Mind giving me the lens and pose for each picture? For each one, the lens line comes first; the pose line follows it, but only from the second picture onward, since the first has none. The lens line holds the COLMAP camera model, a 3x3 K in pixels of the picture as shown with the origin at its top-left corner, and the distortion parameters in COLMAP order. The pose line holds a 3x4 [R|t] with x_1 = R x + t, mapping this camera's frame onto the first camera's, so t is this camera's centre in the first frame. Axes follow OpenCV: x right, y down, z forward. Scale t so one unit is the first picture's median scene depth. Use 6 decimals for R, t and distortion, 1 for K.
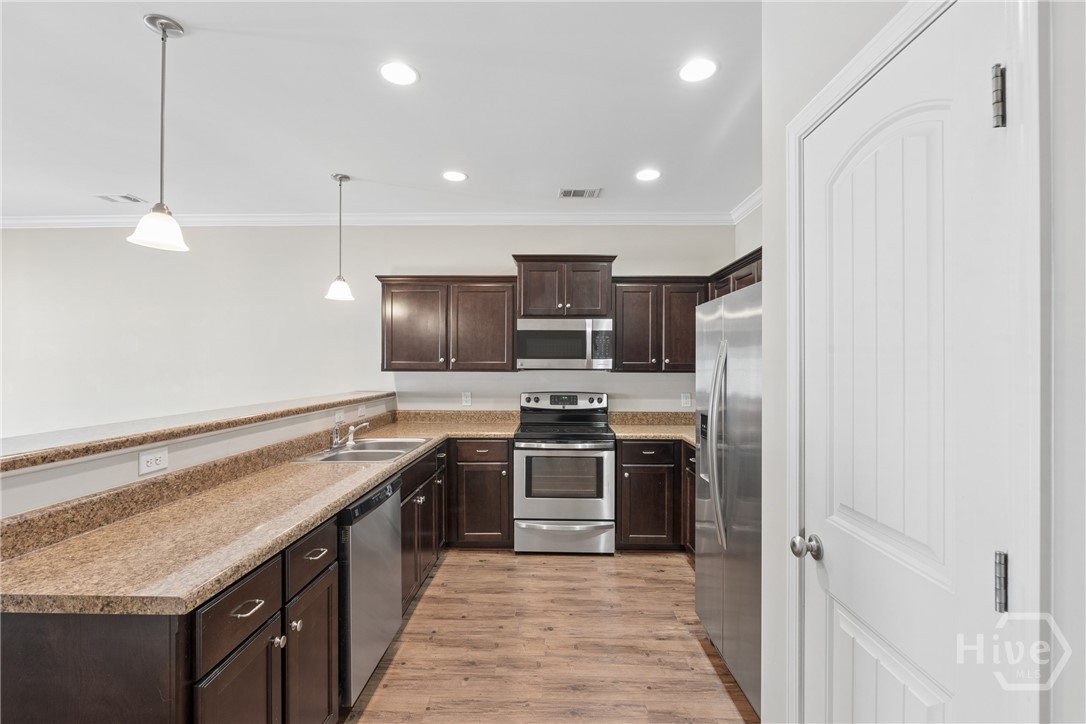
lens RADIAL K [[477.0, 0, 545.9], [0, 477.0, 363.1], [0, 0, 1]] dist [-0.007742, 0.000957]
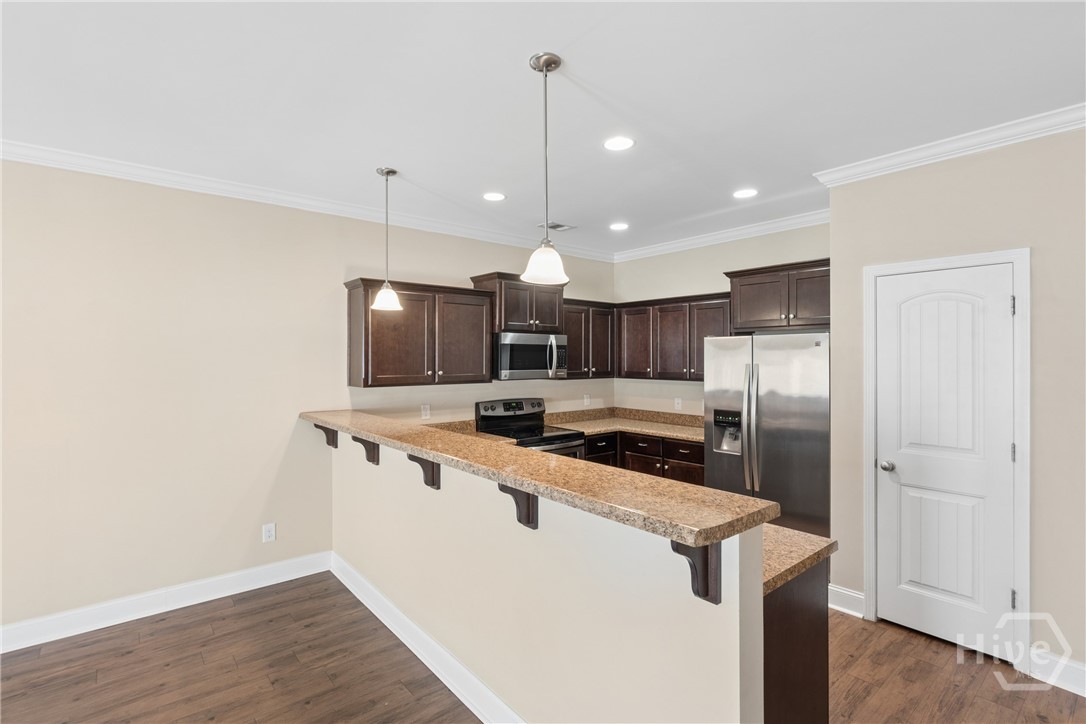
lens RADIAL K [[504.1, 0, 539.8], [0, 504.1, 359.1], [0, 0, 1]] dist [-0.012386, 0.000336]
pose [[0.758698, -0.004919, 0.651424, -0.708032], [0.001492, 0.999982, 0.005812, -0.039979], [-0.651440, -0.003438, 0.758692, 0.095985]]
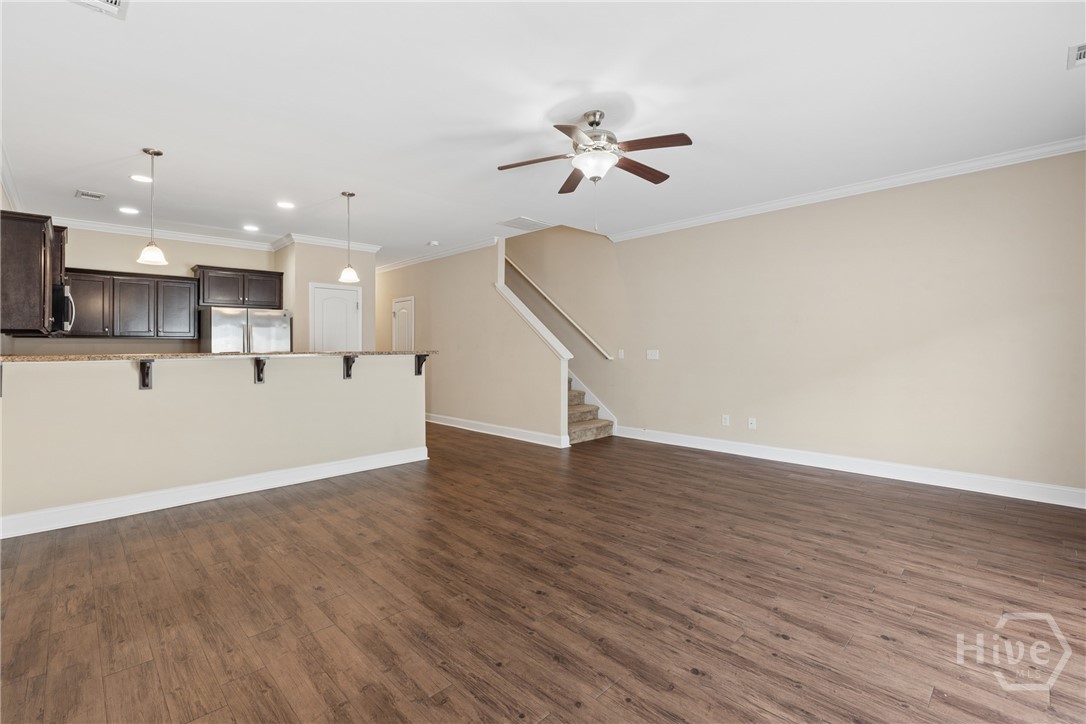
lens RADIAL K [[477.0, 0, 538.0], [0, 477.0, 345.9], [0, 0, 1]] dist [-0.007742, 0.000957]
pose [[-0.704369, 0.005589, 0.709812, -1.571175], [0.005603, 0.999982, -0.002315, 0.054063], [-0.709812, 0.002346, -0.704388, 0.983256]]
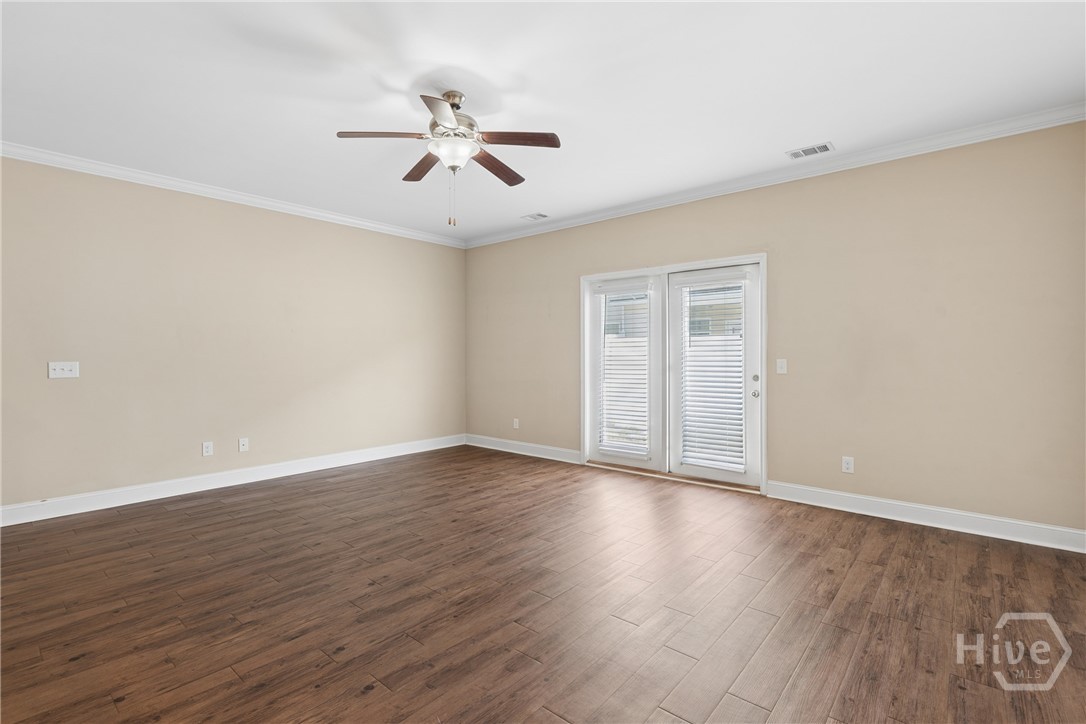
lens RADIAL K [[504.1, 0, 523.6], [0, 504.1, 357.6], [0, 0, 1]] dist [-0.012386, 0.000336]
pose [[-0.662770, 0.006562, -0.748795, -0.566781], [0.003172, 0.999977, 0.005955, 0.054505], [0.748817, 0.001572, -0.662775, 0.933166]]
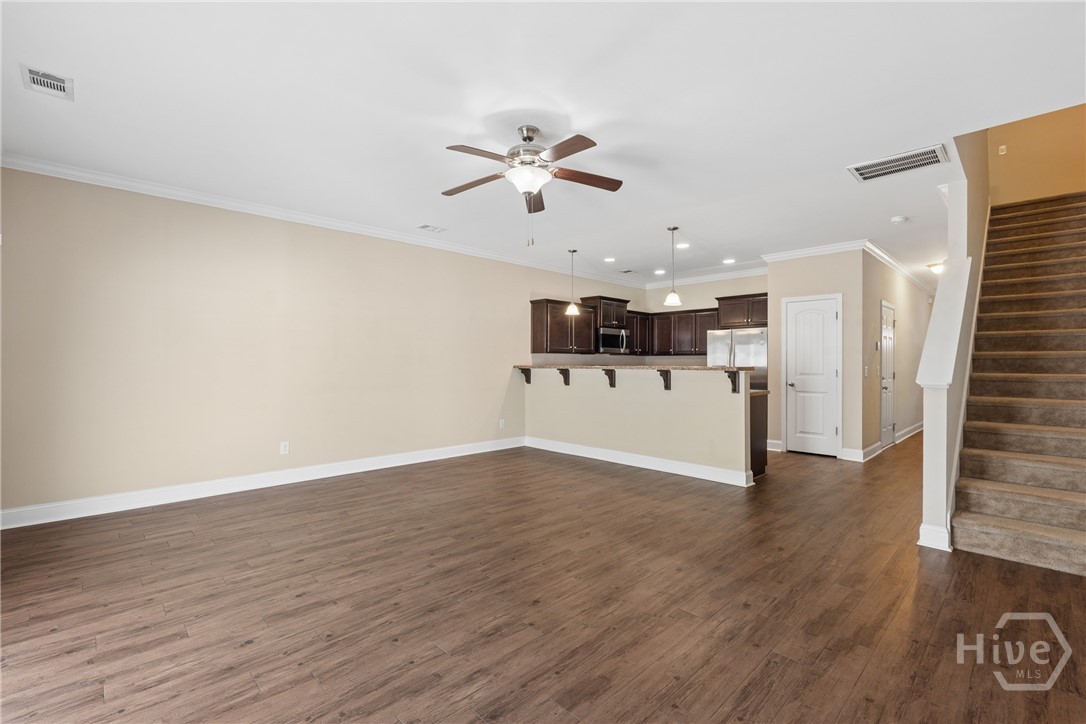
lens RADIAL K [[477.0, 0, 545.4], [0, 477.0, 363.4], [0, 0, 1]] dist [-0.007742, 0.000957]
pose [[0.701438, 0.000655, 0.712730, -1.617163], [-0.002950, 0.999994, 0.001984, 0.052429], [-0.712724, -0.003494, 0.701435, -0.230658]]
